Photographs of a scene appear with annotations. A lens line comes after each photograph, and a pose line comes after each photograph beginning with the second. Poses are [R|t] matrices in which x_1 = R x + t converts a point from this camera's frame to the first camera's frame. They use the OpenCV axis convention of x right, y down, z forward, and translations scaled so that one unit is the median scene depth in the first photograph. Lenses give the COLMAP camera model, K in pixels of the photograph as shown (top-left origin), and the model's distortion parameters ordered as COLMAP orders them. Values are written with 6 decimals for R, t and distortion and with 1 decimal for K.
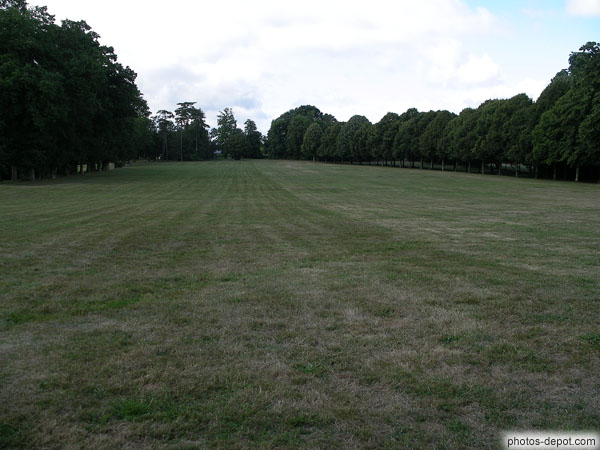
lens RADIAL K [[638.2, 0, 300.0], [0, 638.2, 225.0], [0, 0, 1]] dist [-0.182938, 0.242686]
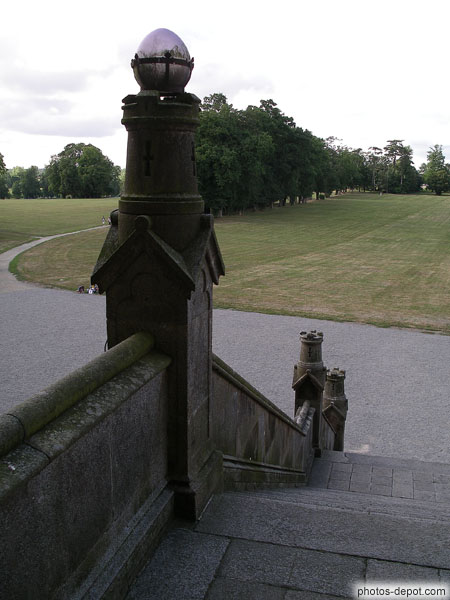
lens RADIAL K [[638.2, 0, 225.0], [0, 638.2, 300.0], [0, 0, 1]] dist [-0.182938, 0.242686]
pose [[0.876648, 0.111427, -0.468051, 0.099899], [-0.070661, 0.992081, 0.103835, -0.010372], [0.475915, -0.057954, 0.877580, -0.112001]]
